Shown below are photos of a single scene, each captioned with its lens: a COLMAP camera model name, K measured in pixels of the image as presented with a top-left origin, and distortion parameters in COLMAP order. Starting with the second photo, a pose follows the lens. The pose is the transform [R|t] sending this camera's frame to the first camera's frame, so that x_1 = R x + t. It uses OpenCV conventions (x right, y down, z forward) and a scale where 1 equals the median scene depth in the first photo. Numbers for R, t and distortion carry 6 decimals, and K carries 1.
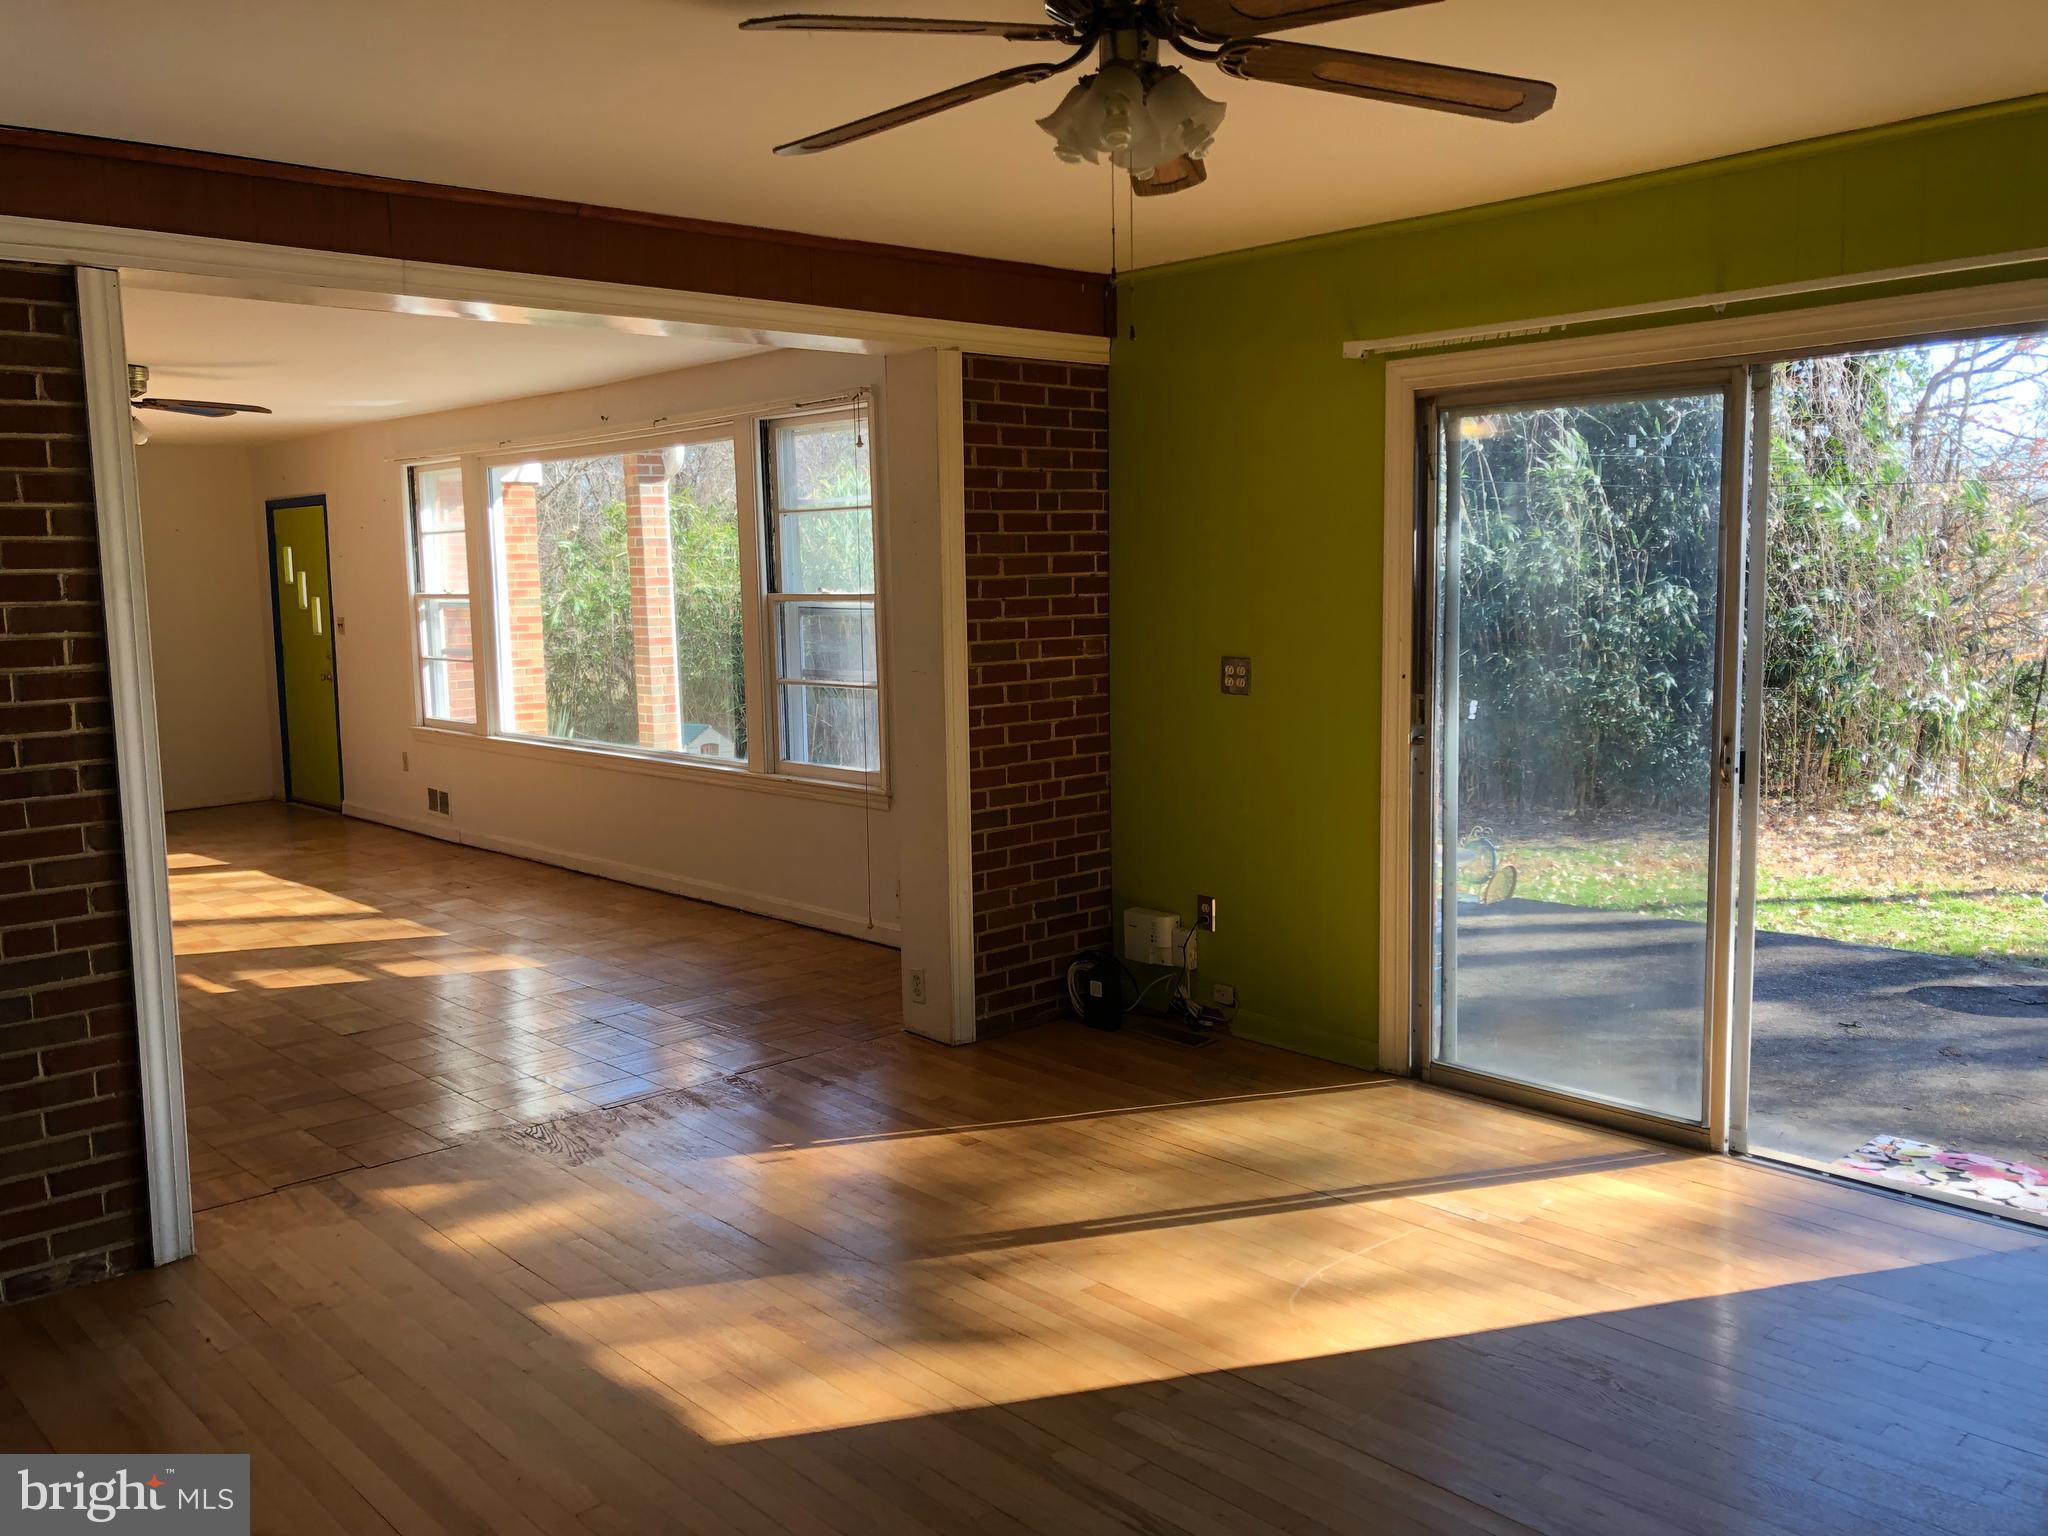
lens RADIAL K [[1677.3, 0, 1023.9], [0, 1677.3, 758.5], [0, 0, 1]] dist [0.059774, -0.079058]
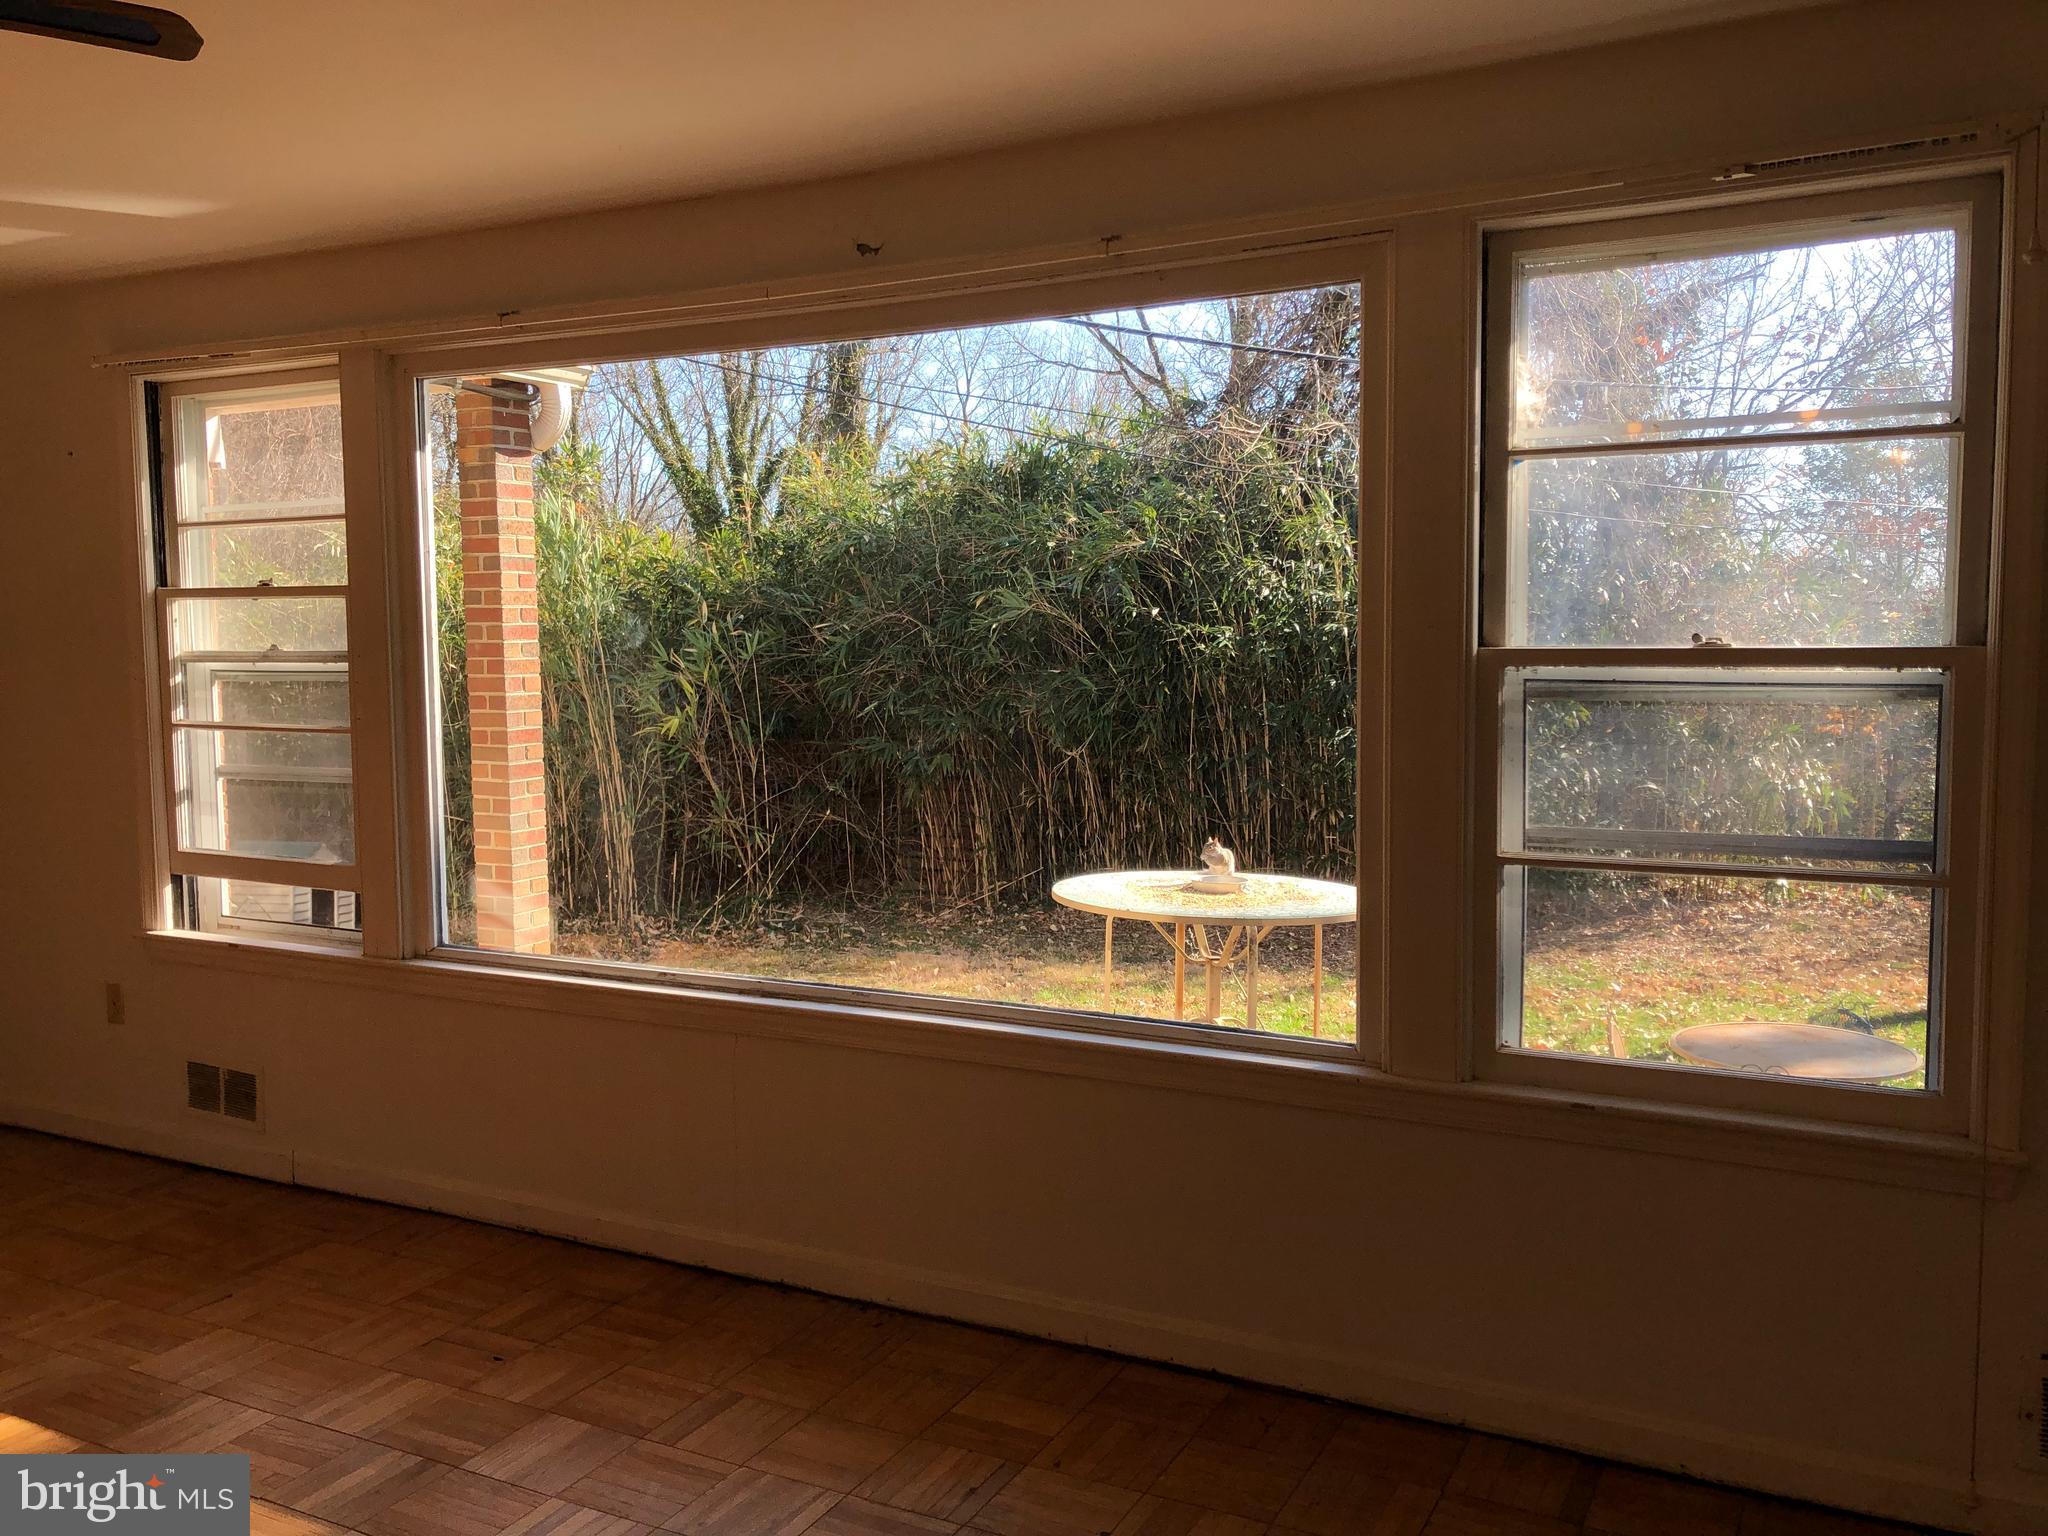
lens RADIAL K [[1677.3, 0, 1023.9], [0, 1677.3, 758.5], [0, 0, 1]] dist [0.059774, -0.079058]
pose [[0.942514, -0.014547, 0.333849, -0.296727], [0.027773, 0.999006, -0.034878, -0.044972], [-0.333009, 0.042145, 0.941981, 0.483158]]
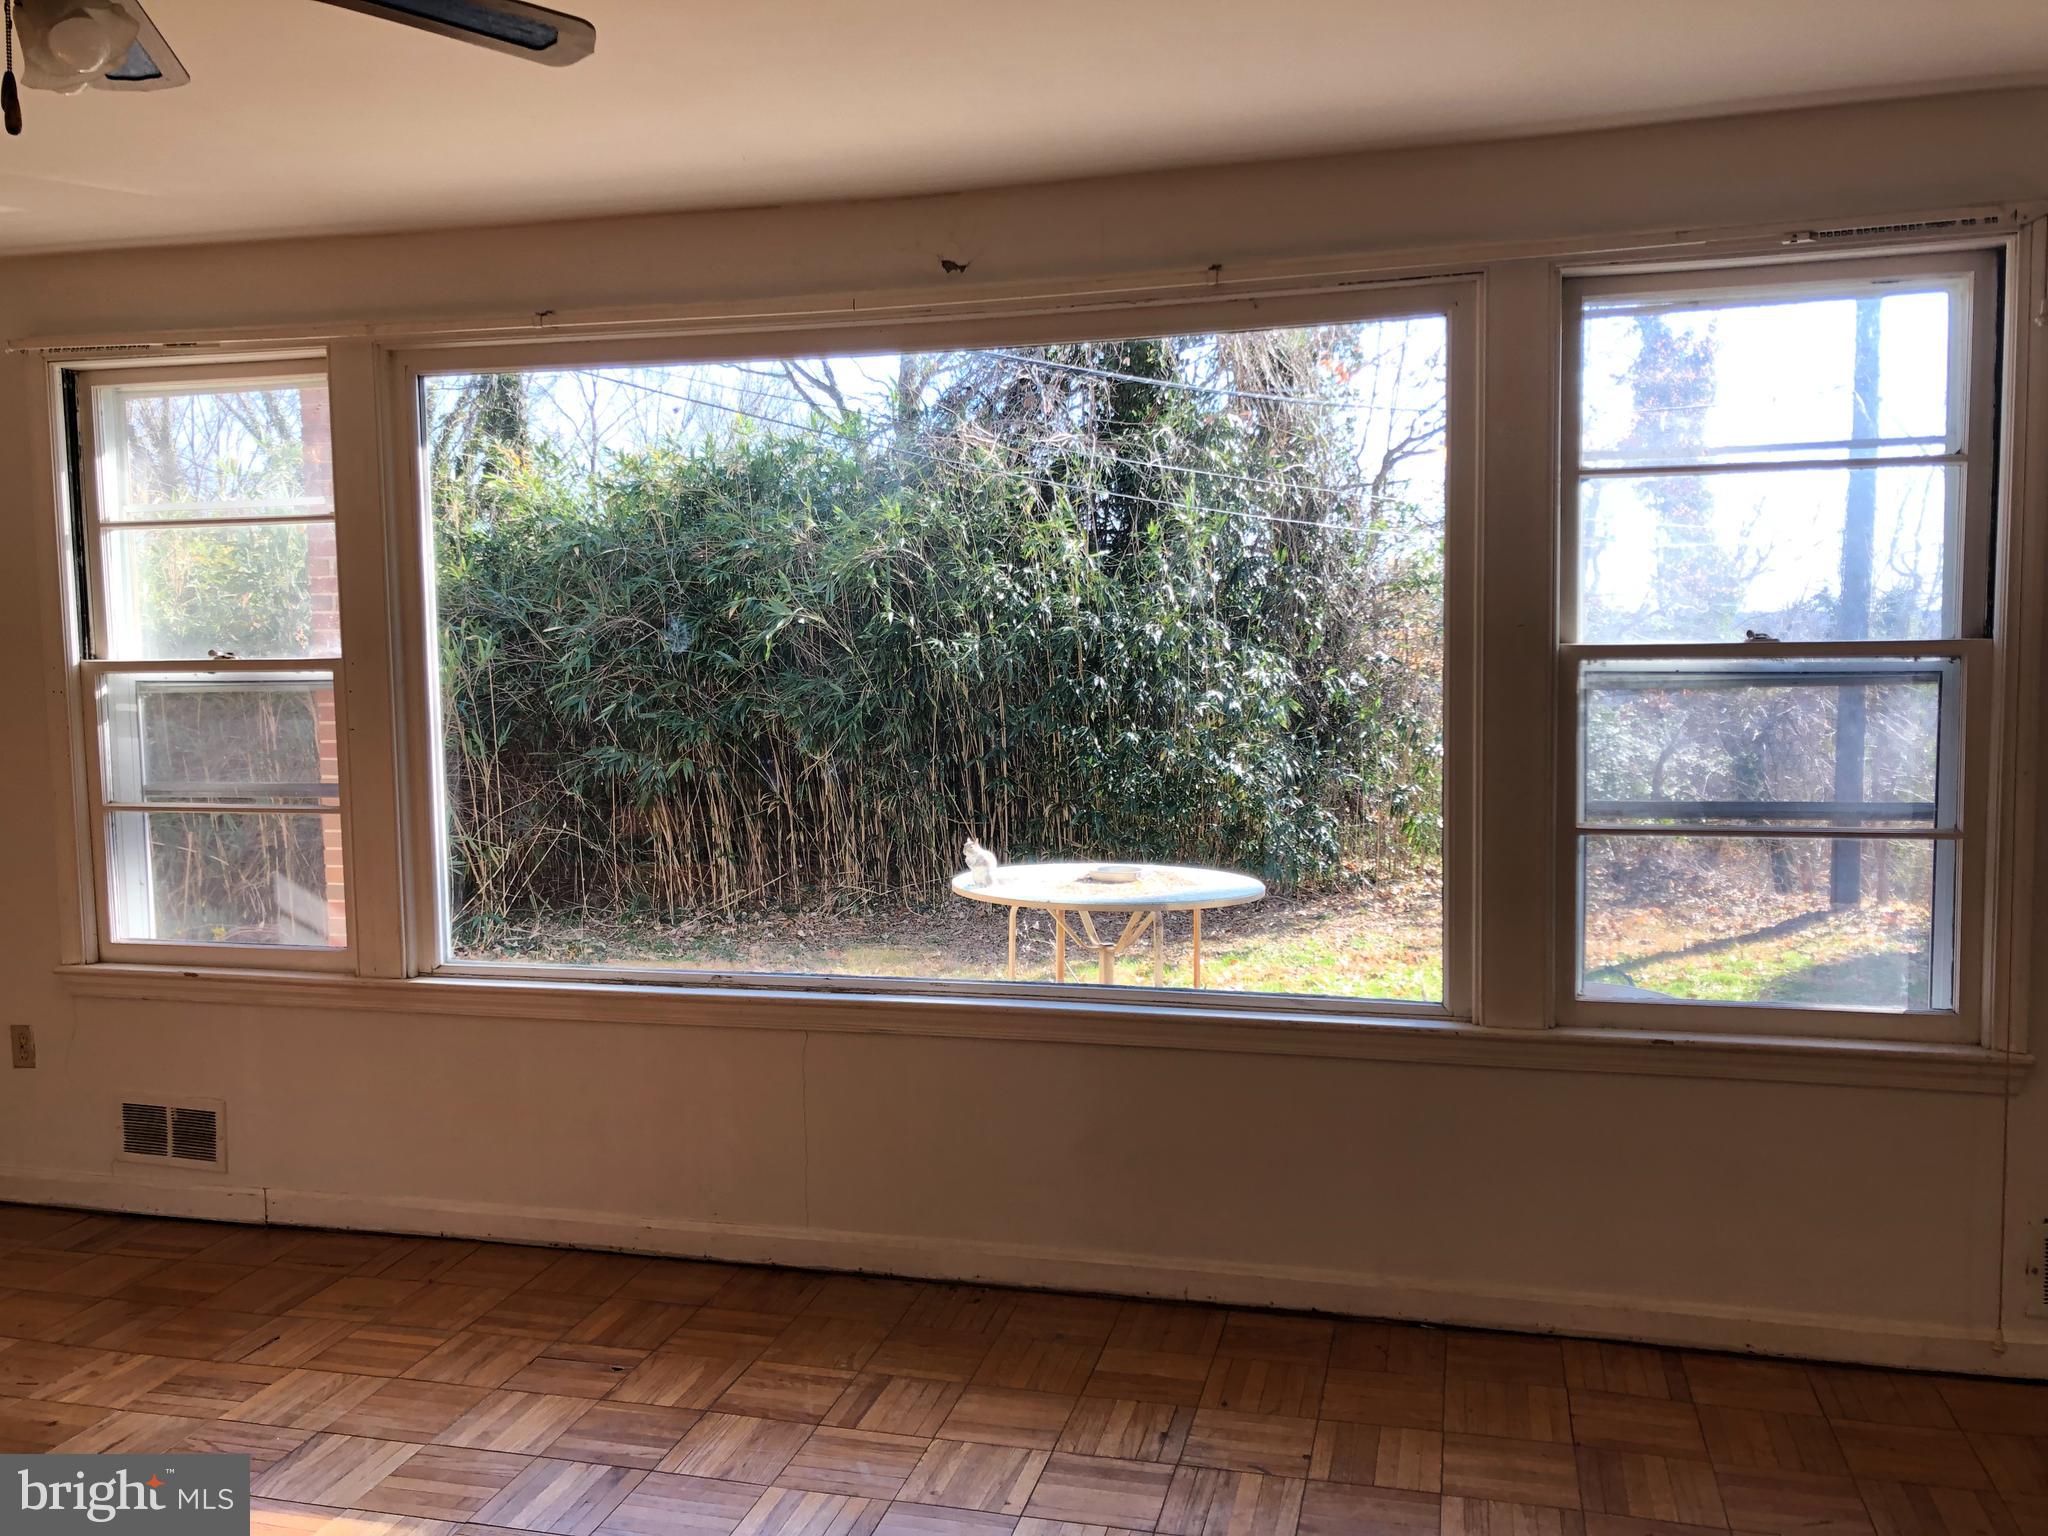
lens RADIAL K [[1677.3, 0, 1023.9], [0, 1677.3, 758.5], [0, 0, 1]] dist [0.059774, -0.079058]
pose [[0.844411, -0.034114, 0.534609, -0.397238], [0.058193, 0.997906, -0.028239, -0.046539], [-0.532526, 0.054956, 0.844628, 0.510571]]
